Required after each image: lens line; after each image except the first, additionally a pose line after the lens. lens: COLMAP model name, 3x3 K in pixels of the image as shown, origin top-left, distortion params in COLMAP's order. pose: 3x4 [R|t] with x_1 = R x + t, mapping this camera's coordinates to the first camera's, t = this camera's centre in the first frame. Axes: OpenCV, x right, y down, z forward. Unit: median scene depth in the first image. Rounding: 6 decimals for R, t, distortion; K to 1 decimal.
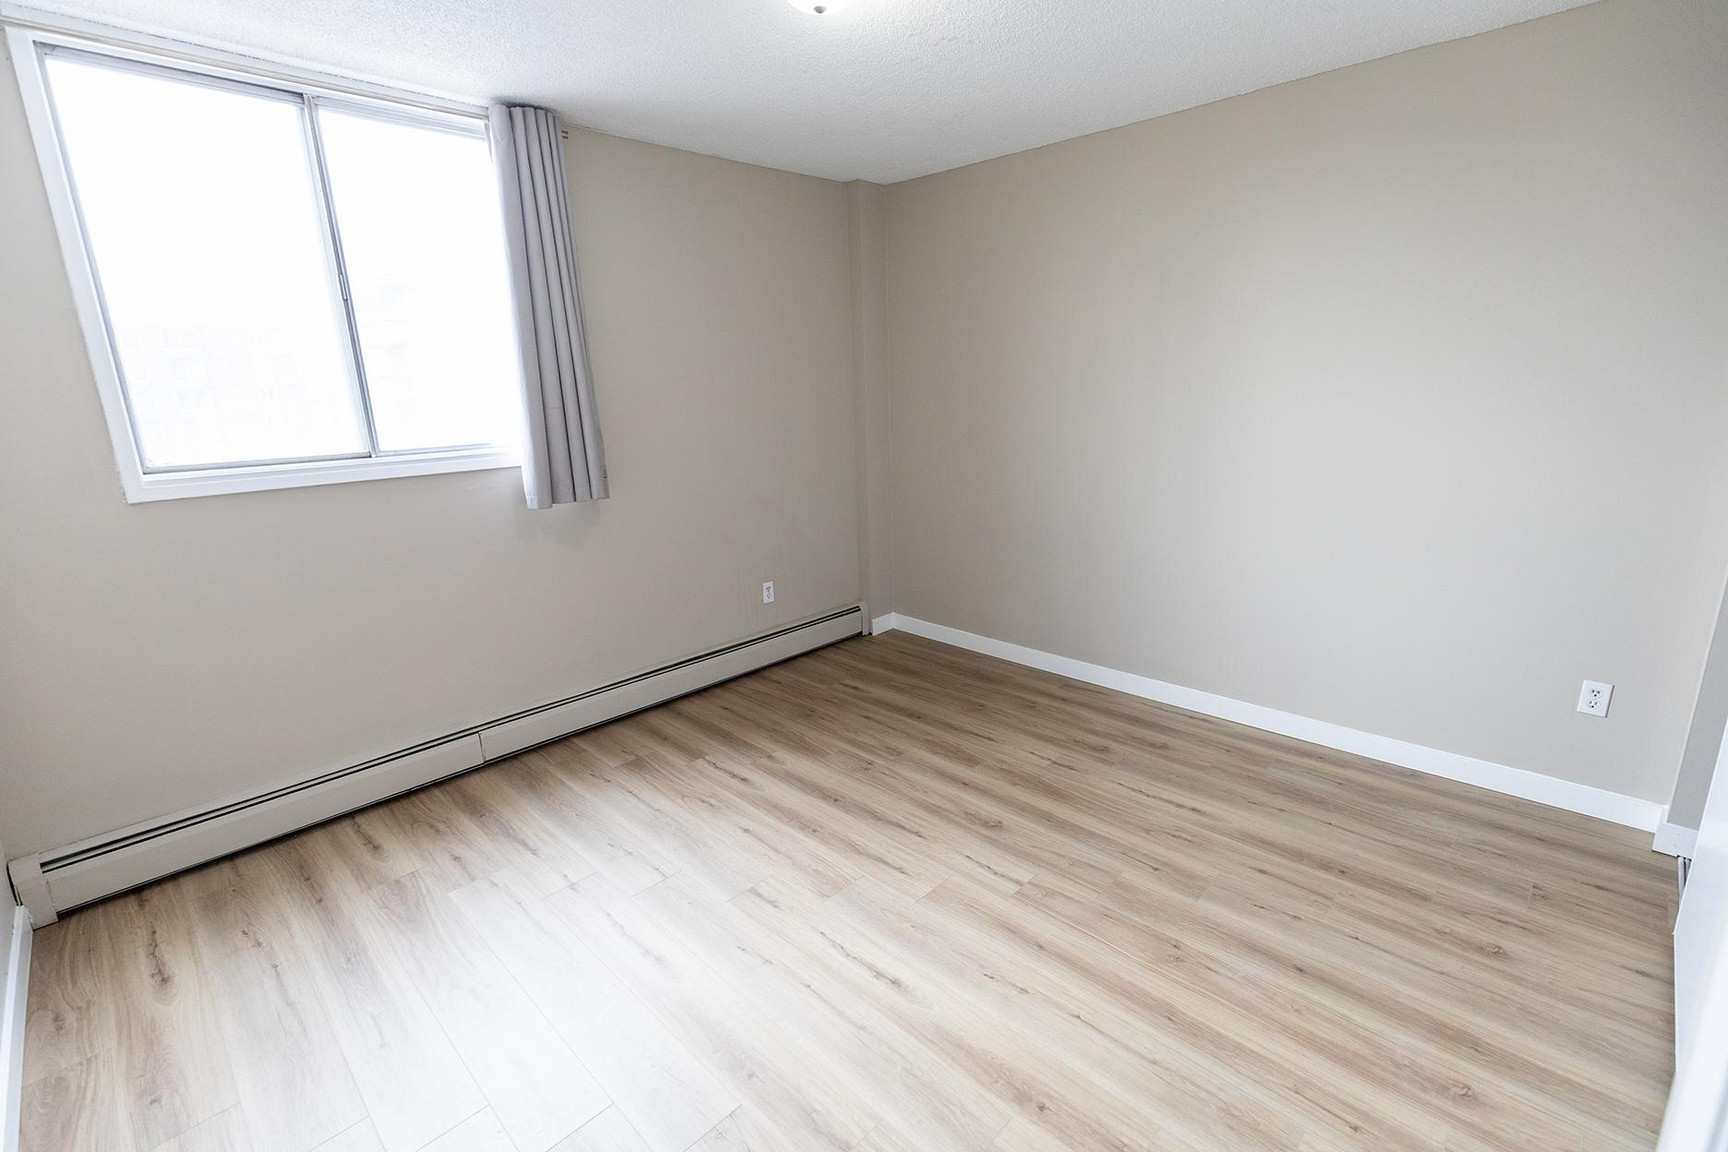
lens RADIAL K [[783.3, 0, 867.7], [0, 783.3, 574.6], [0, 0, 1]] dist [0.005907, -0.000341]
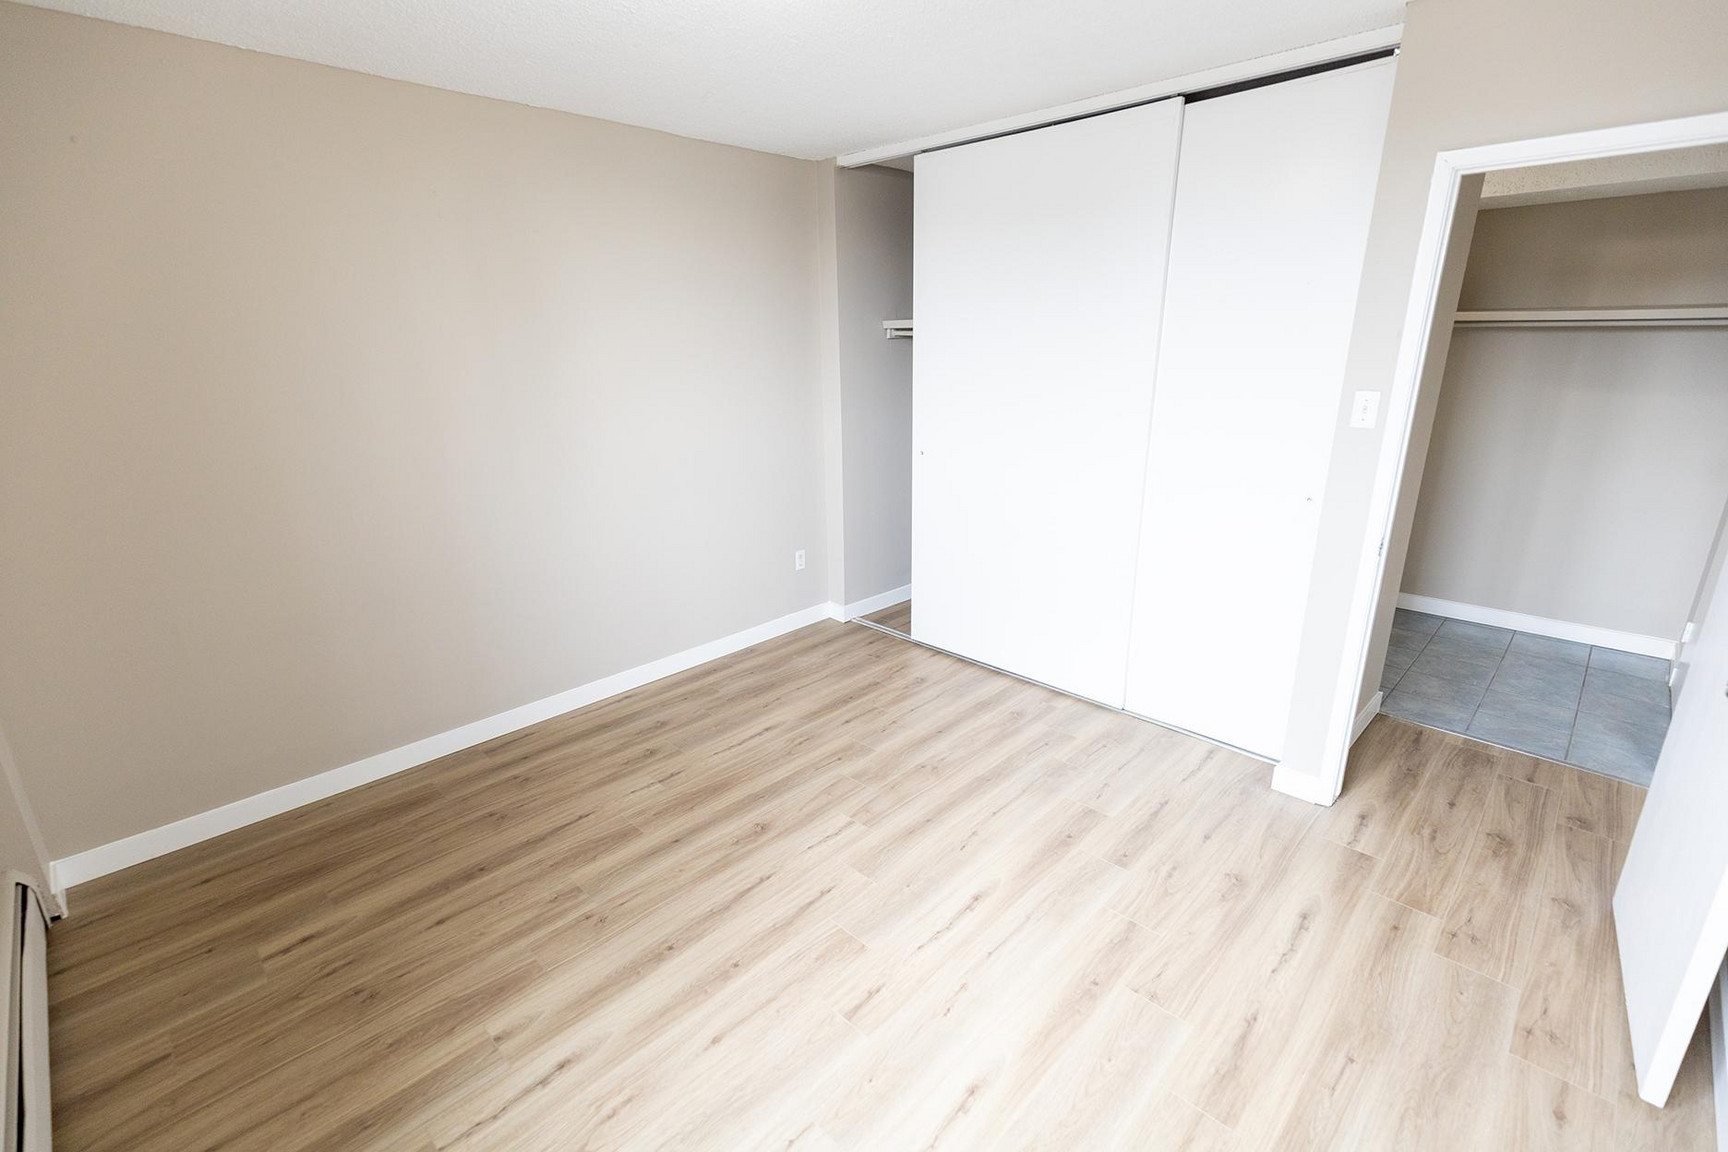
lens RADIAL K [[783.3, 0, 868.0], [0, 783.3, 570.4], [0, 0, 1]] dist [0.005907, -0.000341]
pose [[-0.015135, -0.259136, 0.965722, -0.703678], [0.254556, 0.933011, 0.254347, -0.206272], [-0.966940, 0.249680, 0.051843, 0.697695]]
